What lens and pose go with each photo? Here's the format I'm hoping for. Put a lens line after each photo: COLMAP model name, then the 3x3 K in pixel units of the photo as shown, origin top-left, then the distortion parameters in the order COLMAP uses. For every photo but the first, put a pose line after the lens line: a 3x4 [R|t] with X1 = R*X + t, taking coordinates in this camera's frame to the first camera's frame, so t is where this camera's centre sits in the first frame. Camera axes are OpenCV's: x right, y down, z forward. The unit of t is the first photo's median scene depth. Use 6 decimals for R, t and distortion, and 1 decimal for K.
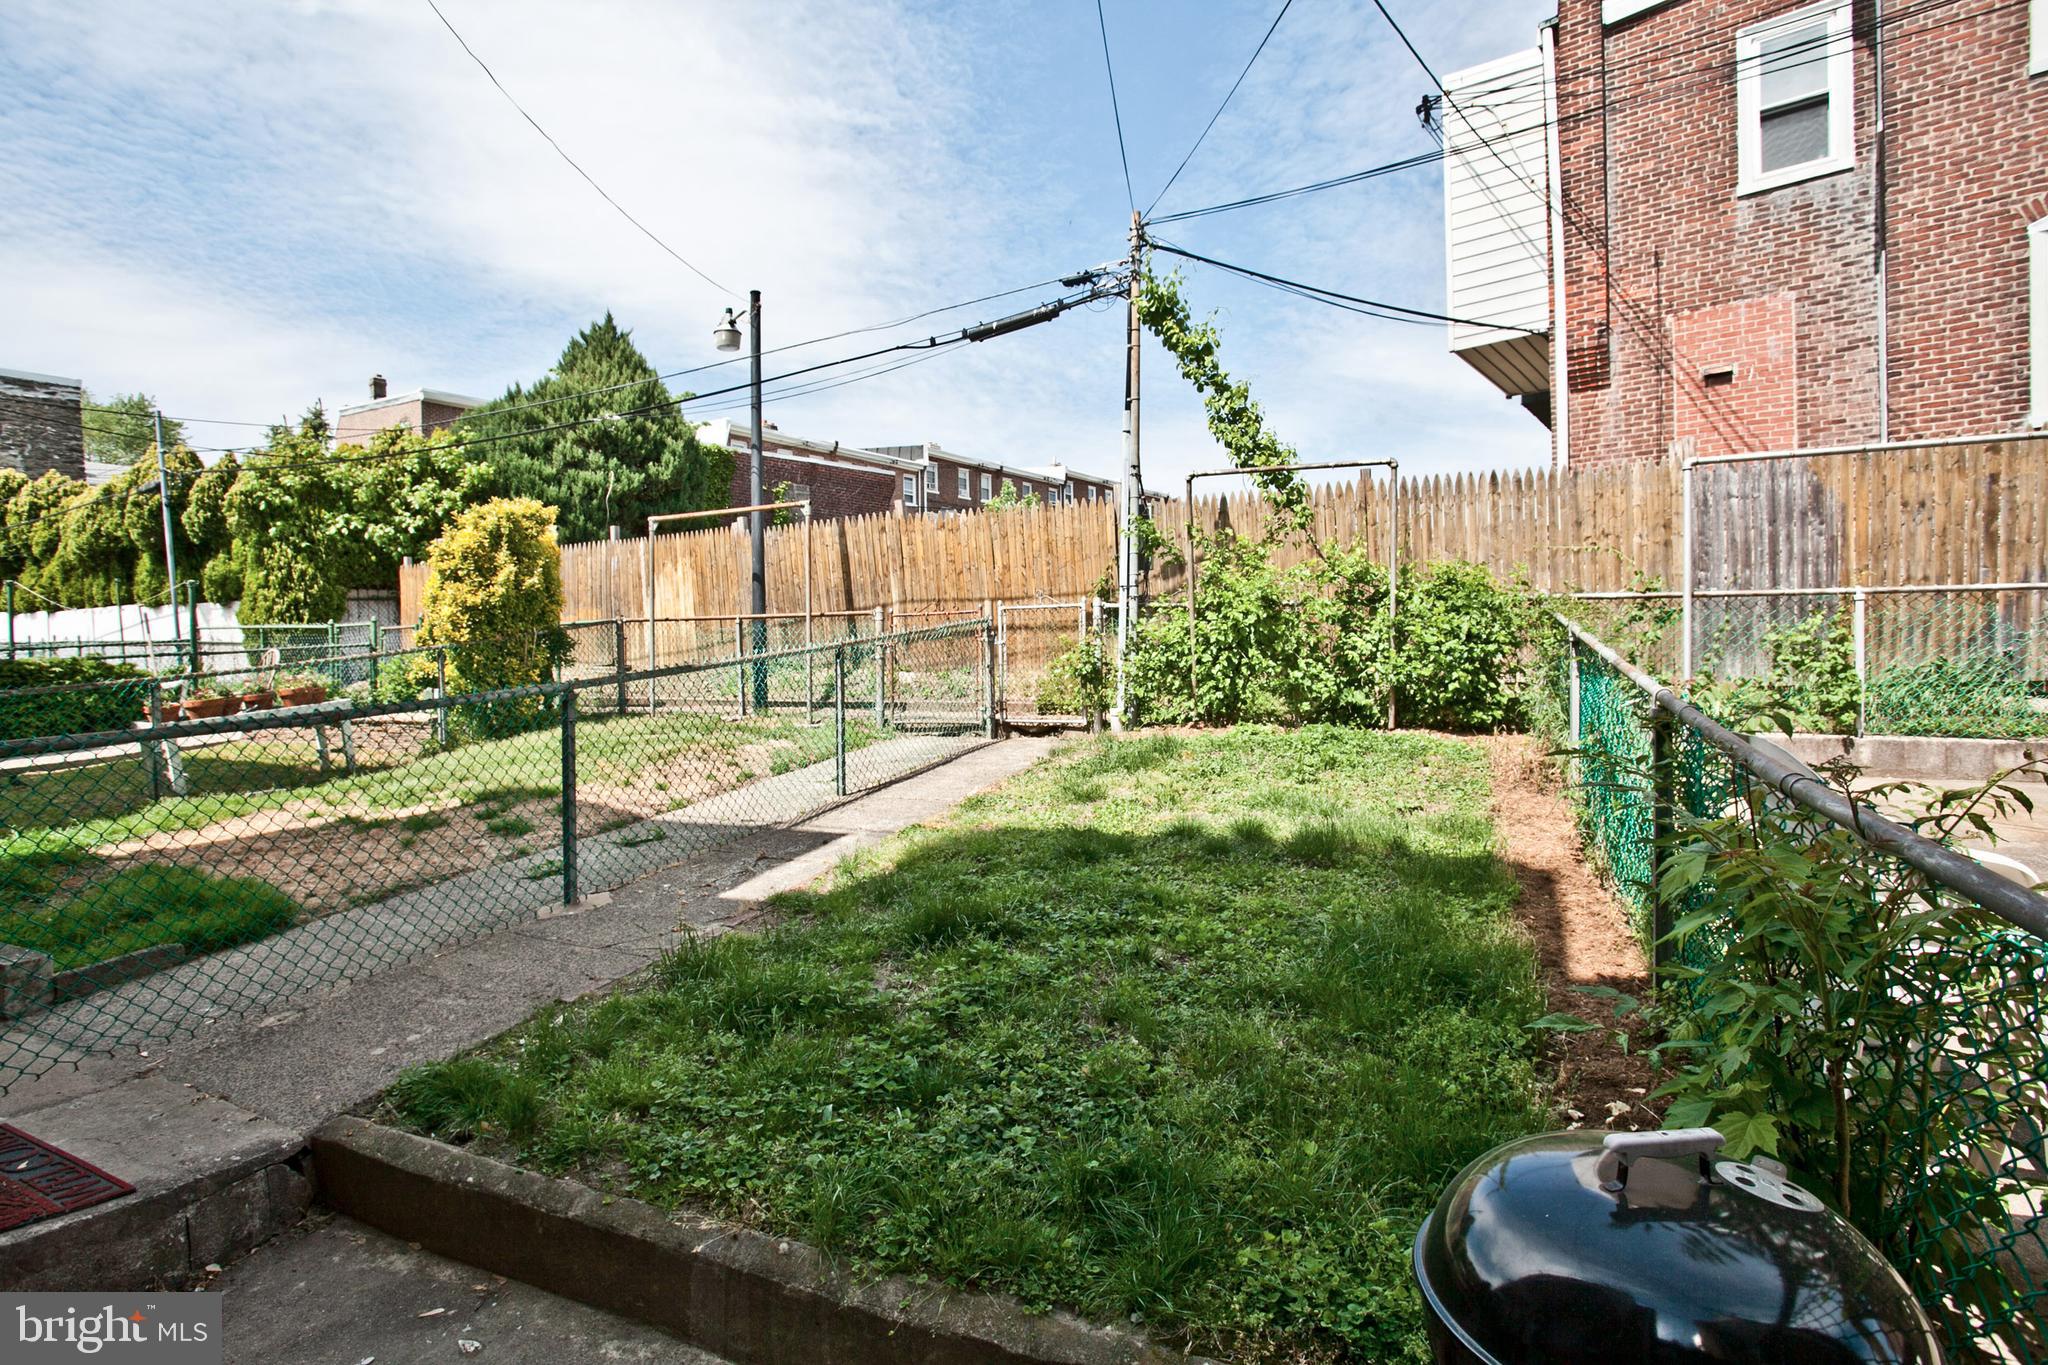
lens RADIAL K [[998.1, 0, 1024.0], [0, 998.1, 688.2], [0, 0, 1]] dist [-0.075399, 0.034501]
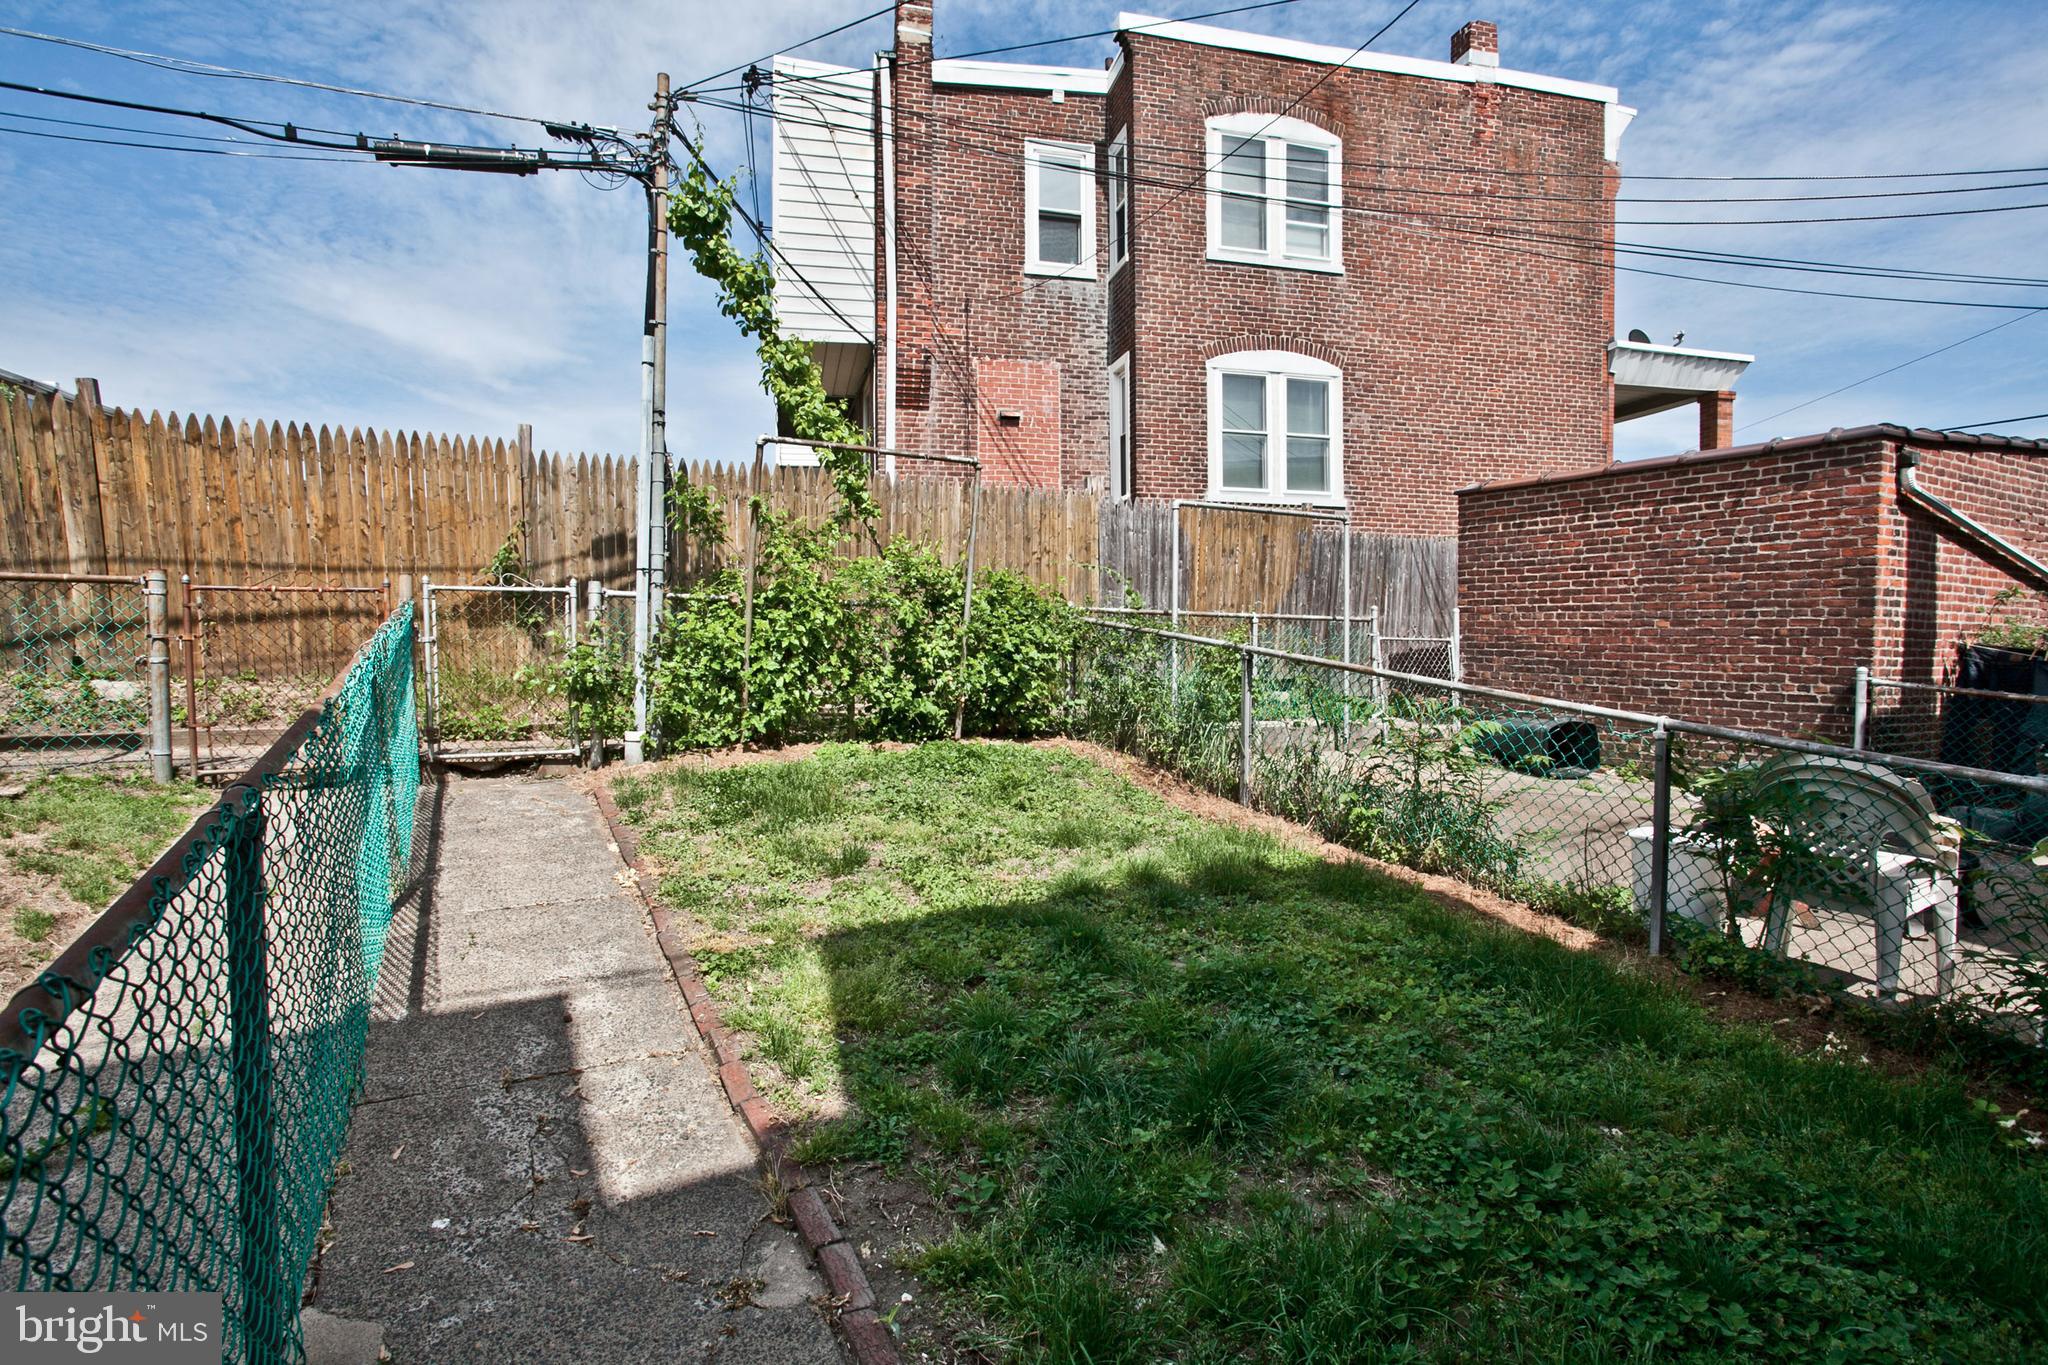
lens RADIAL K [[998.1, 0, 1024.0], [0, 998.1, 688.2], [0, 0, 1]] dist [-0.075399, 0.034501]
pose [[0.594109, -0.025390, 0.803984, -0.309169], [0.009322, 0.999652, 0.024681, -0.026495], [-0.804331, -0.007168, 0.594139, 0.306360]]
